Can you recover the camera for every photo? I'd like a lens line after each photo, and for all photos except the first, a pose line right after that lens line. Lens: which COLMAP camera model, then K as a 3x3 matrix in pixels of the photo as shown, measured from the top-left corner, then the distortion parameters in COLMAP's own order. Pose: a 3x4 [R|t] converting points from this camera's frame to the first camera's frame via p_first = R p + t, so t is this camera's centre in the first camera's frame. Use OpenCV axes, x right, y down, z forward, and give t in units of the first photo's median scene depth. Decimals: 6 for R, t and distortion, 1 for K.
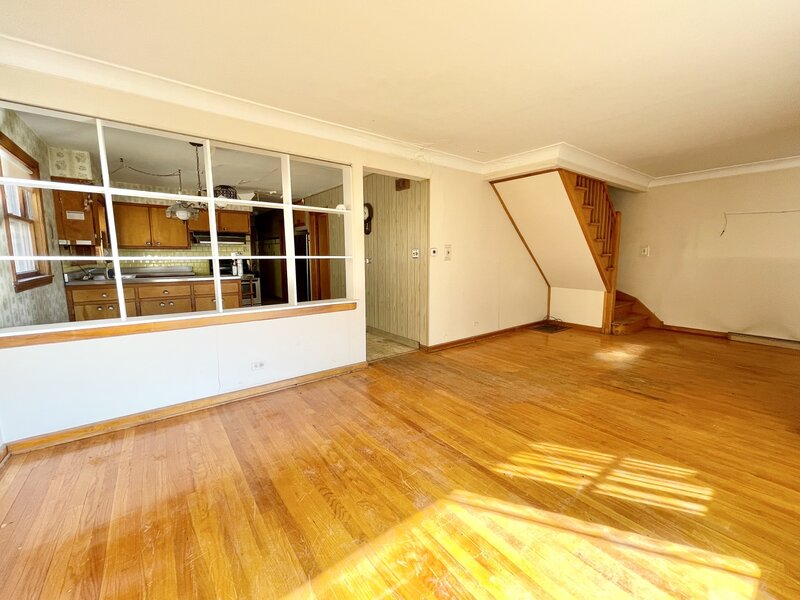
lens RADIAL K [[328.2, 0, 397.2], [0, 328.2, 295.0], [0, 0, 1]] dist [-0.002955, 0.000429]
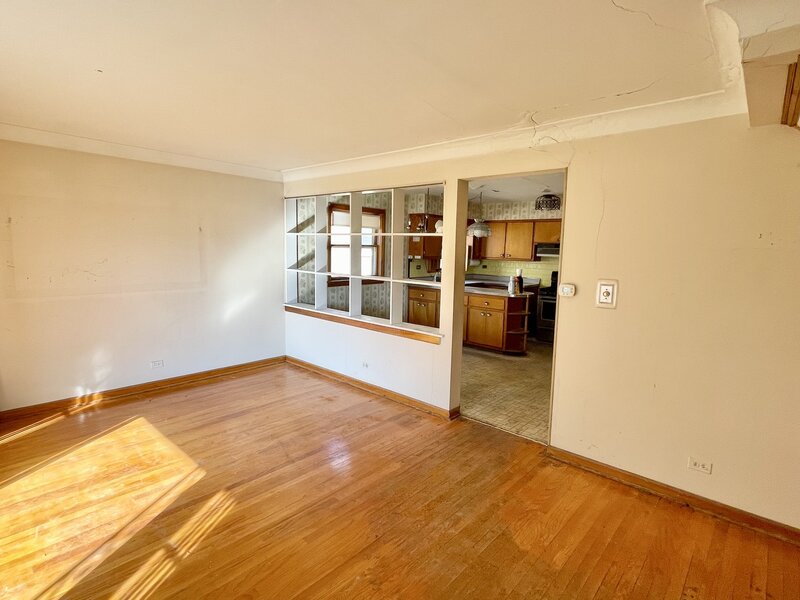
lens RADIAL K [[409.3, 0, 400.4], [0, 409.3, 294.8], [0, 0, 1]] dist [-0.004786, 0.000020]
pose [[0.193172, 0.118653, -0.973964, 0.881796], [-0.145855, 0.985104, 0.091082, -0.169125], [0.970263, 0.124463, 0.207601, 0.652560]]
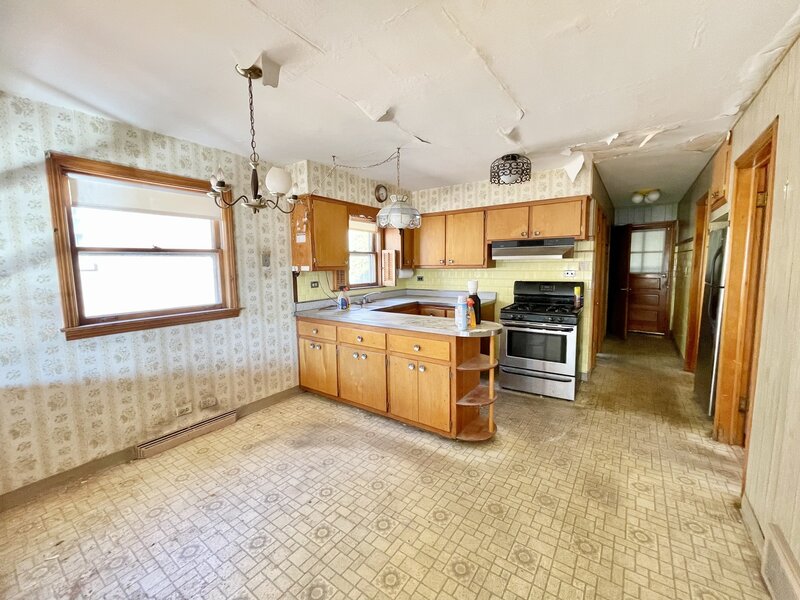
lens RADIAL K [[328.2, 0, 401.0], [0, 328.2, 297.5], [0, 0, 1]] dist [-0.002955, 0.000429]
pose [[0.302012, 0.091886, -0.948866, -0.061910], [-0.102243, 0.992725, 0.063591, -0.186382], [0.947805, 0.077810, 0.309209, 1.105124]]
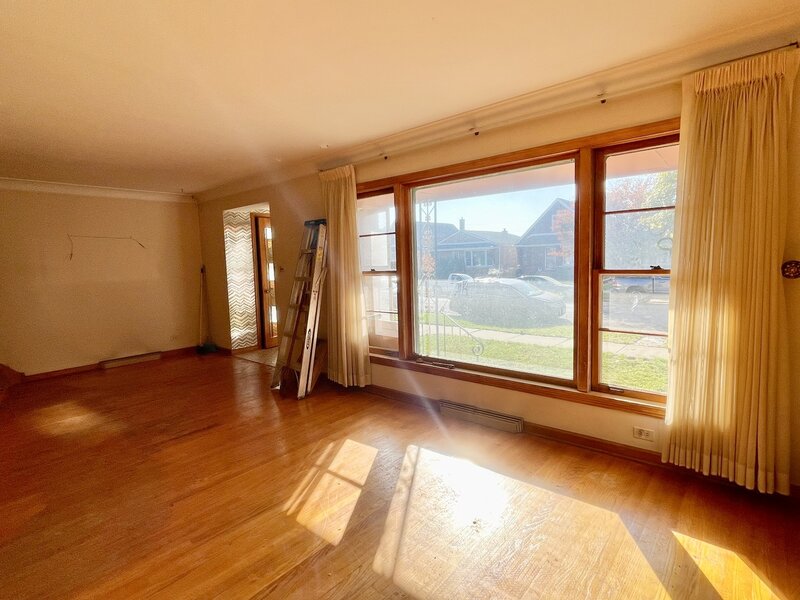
lens RADIAL K [[409.3, 0, 398.8], [0, 409.3, 305.1], [0, 0, 1]] dist [-0.004786, 0.000020]
pose [[-0.207217, -0.097090, 0.973465, -0.386080], [0.152448, 0.979703, 0.130163, -0.091537], [-0.966344, 0.175375, -0.188210, 0.503619]]
